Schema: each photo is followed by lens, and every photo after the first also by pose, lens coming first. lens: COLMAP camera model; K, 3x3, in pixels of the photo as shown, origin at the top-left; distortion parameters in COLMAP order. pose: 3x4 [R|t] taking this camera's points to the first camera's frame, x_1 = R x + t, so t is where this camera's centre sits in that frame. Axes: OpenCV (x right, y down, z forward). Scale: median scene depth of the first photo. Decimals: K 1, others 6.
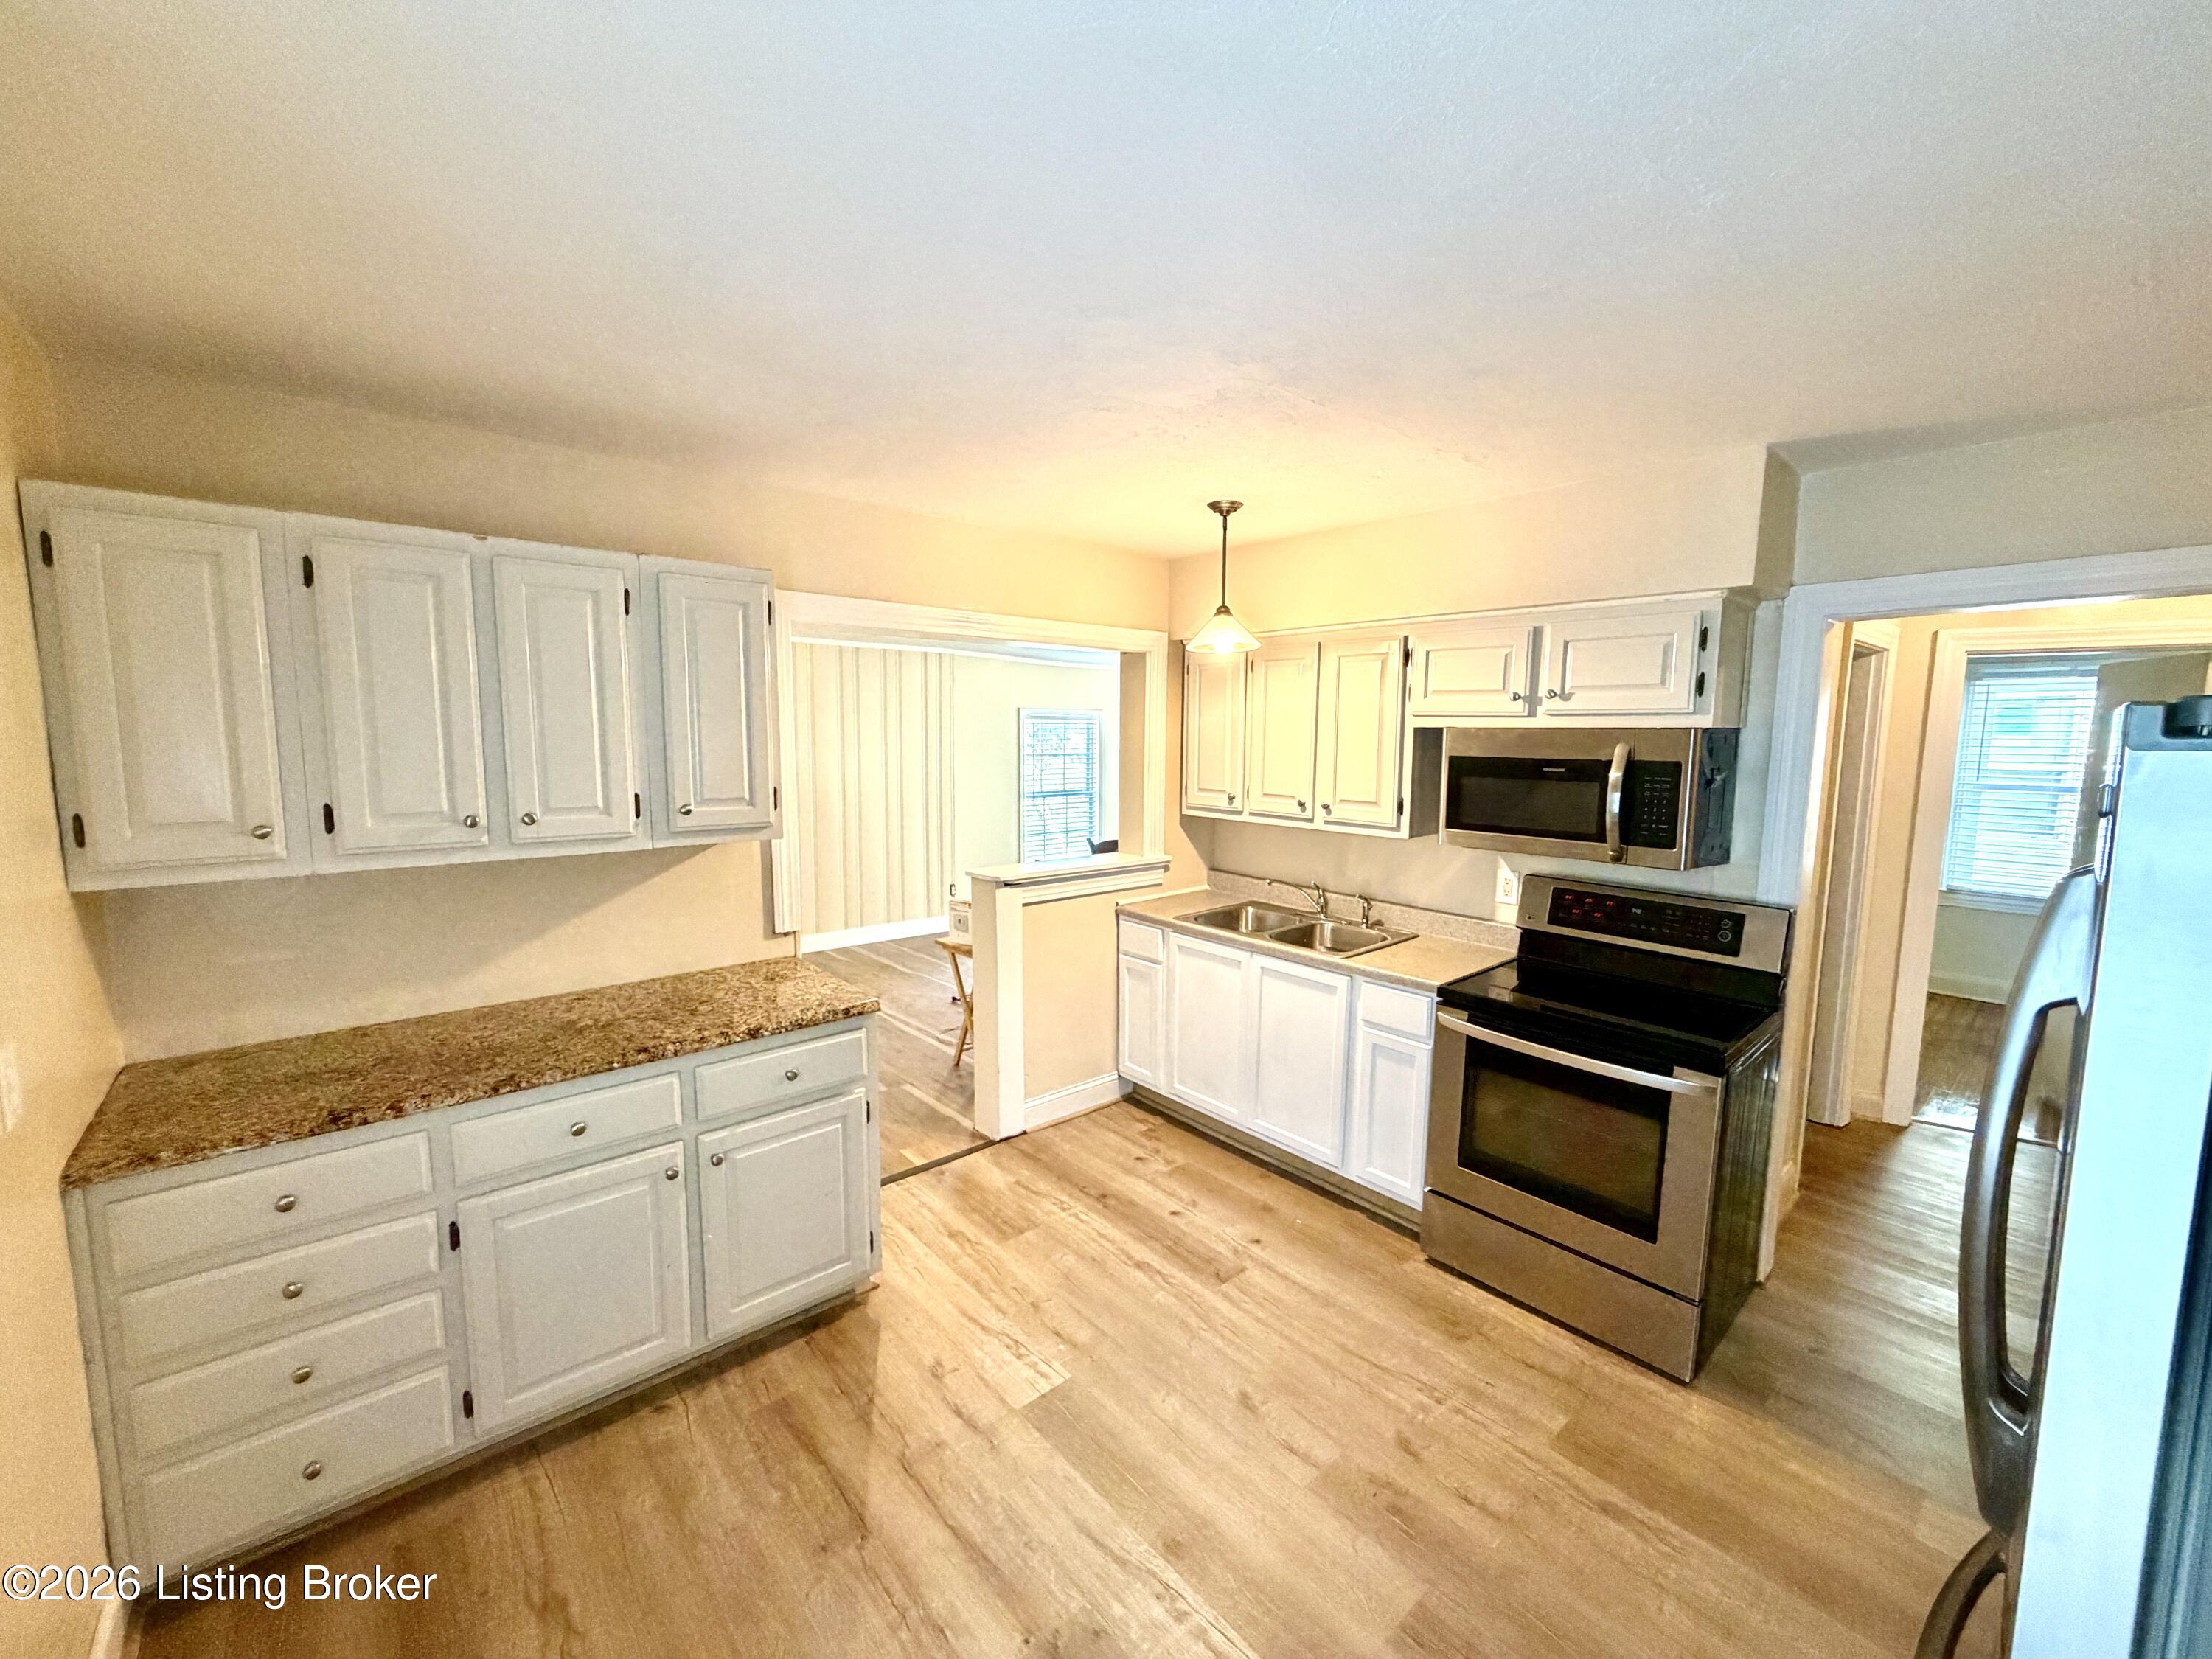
lens RADIAL K [[880.8, 0, 1096.4], [0, 880.8, 826.8], [0, 0, 1]] dist [0.000282, -0.000090]
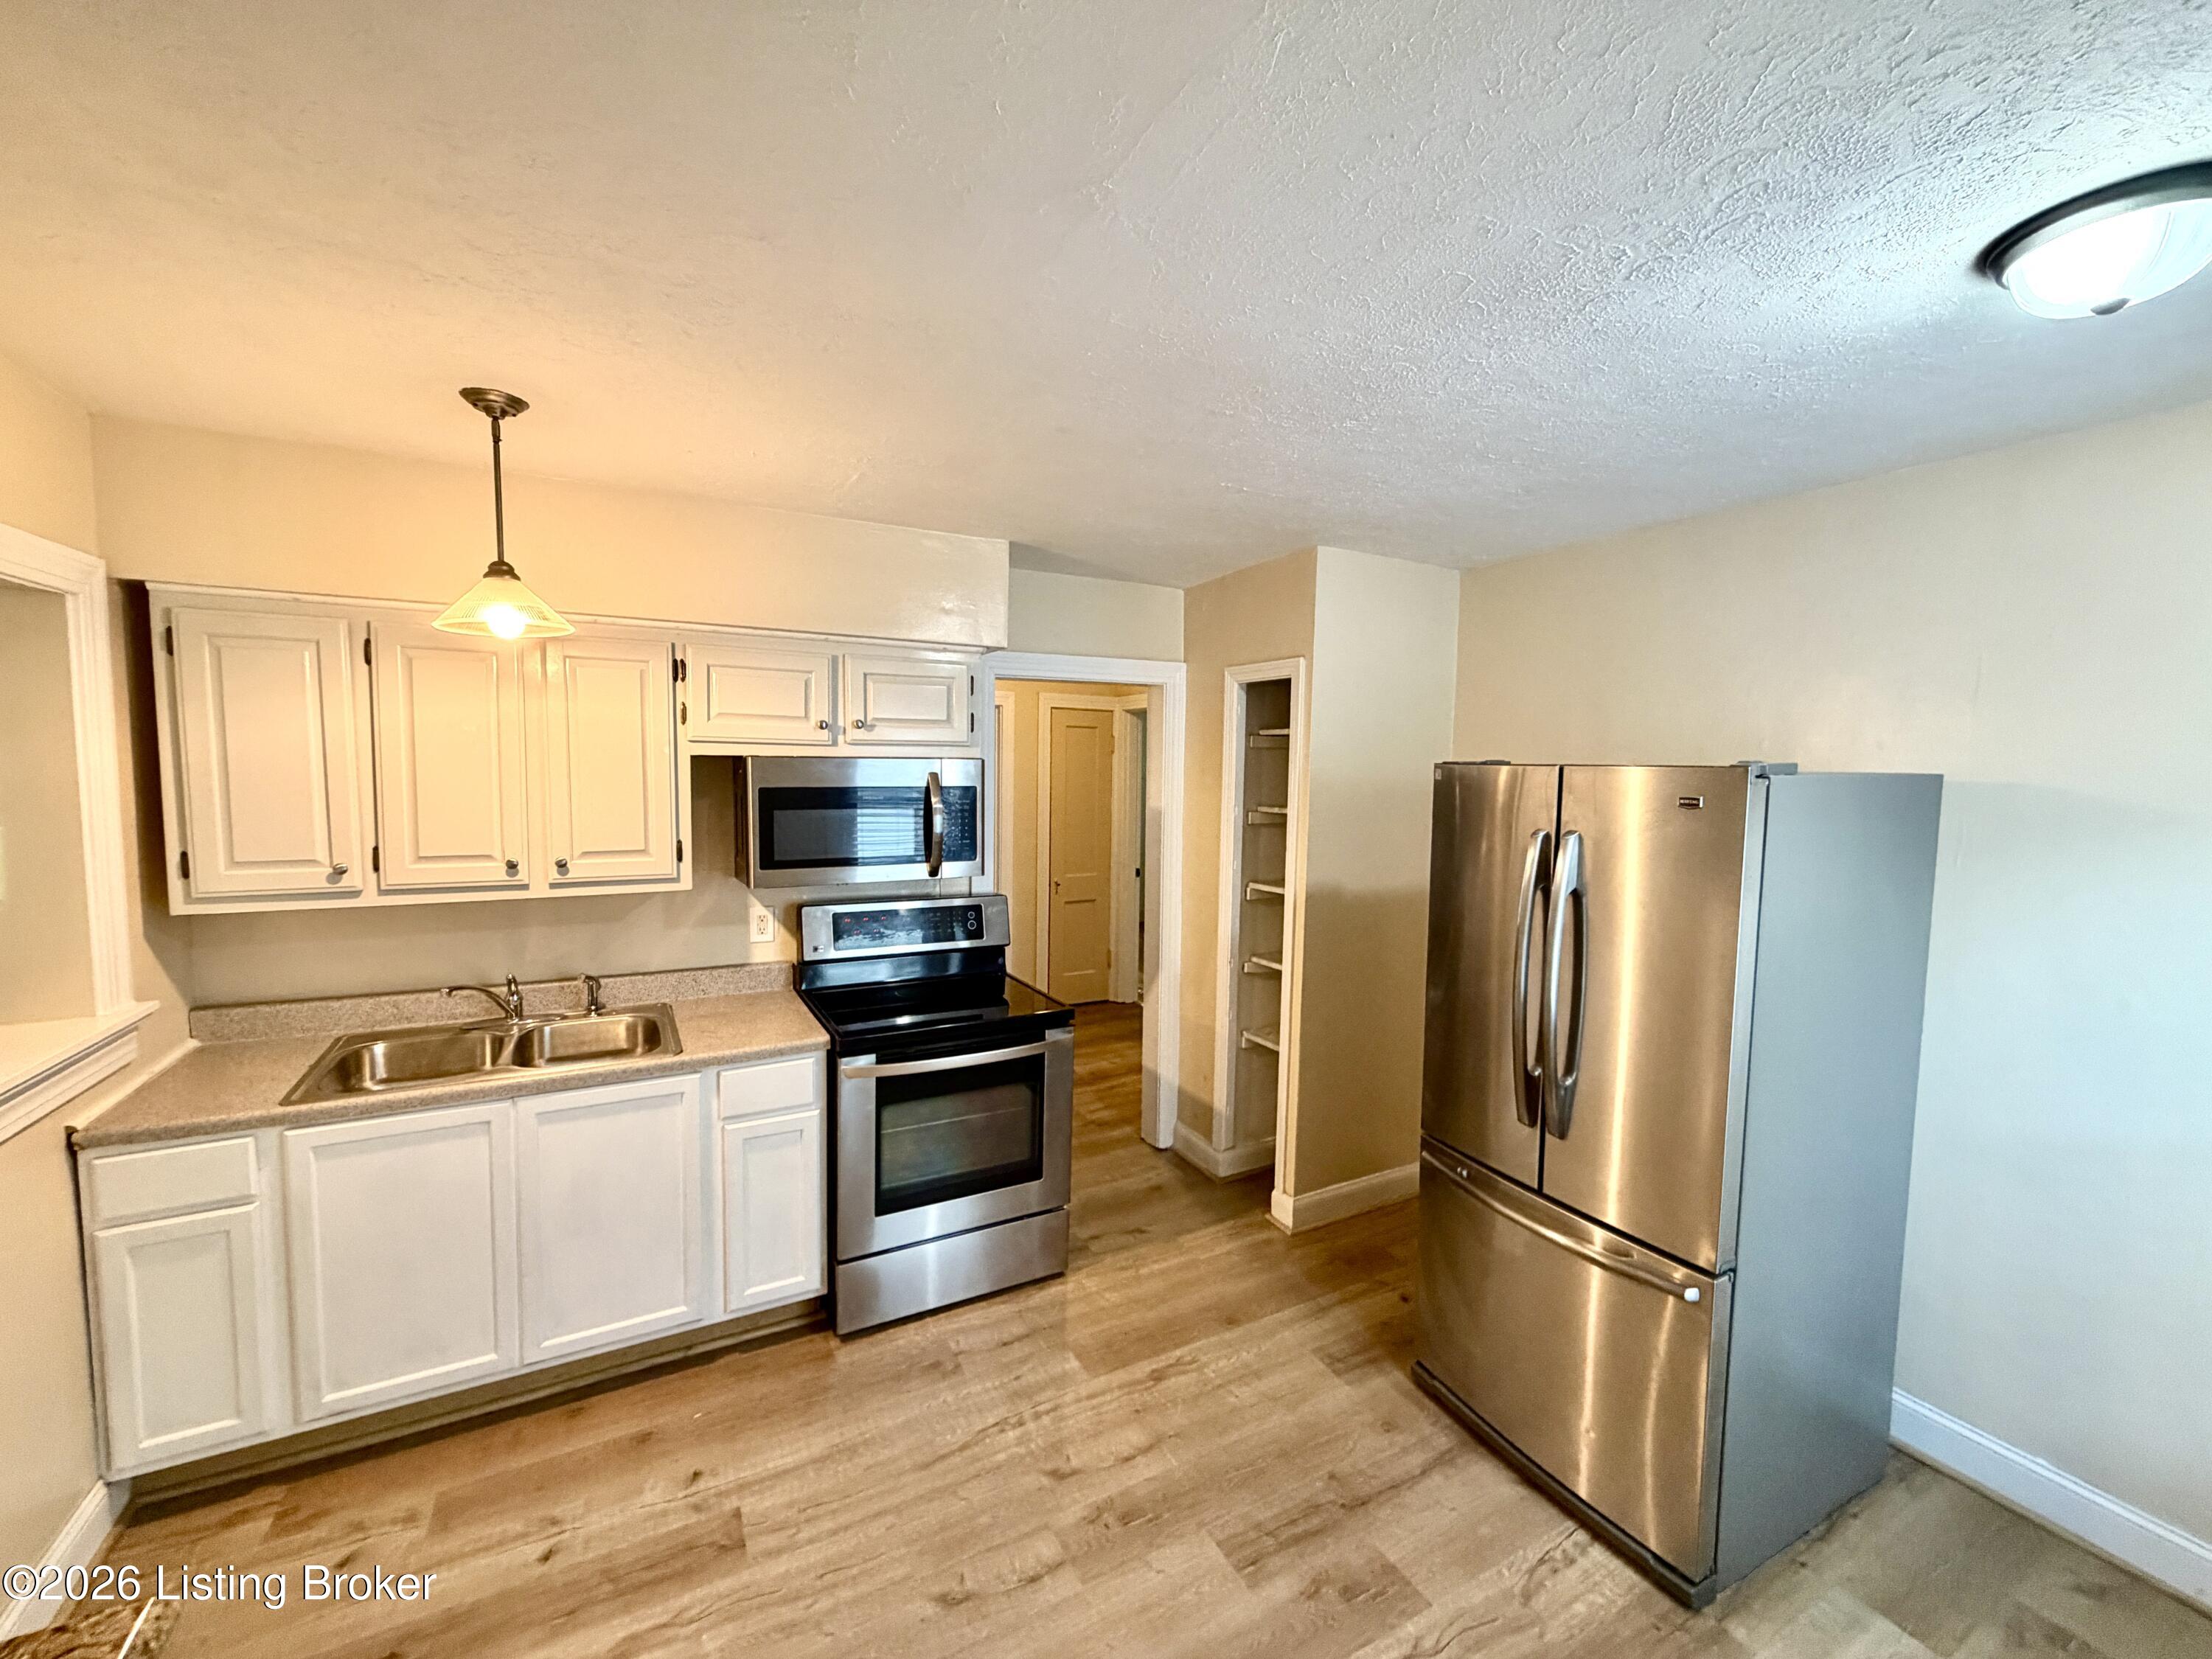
lens RADIAL K [[880.8, 0, 1096.3], [0, 880.8, 827.0], [0, 0, 1]] dist [0.000282, -0.000090]
pose [[0.220604, -0.075856, 0.972409, -0.374422], [0.099422, 0.993527, 0.054948, -0.053809], [-0.970283, 0.084557, 0.226718, 0.450469]]
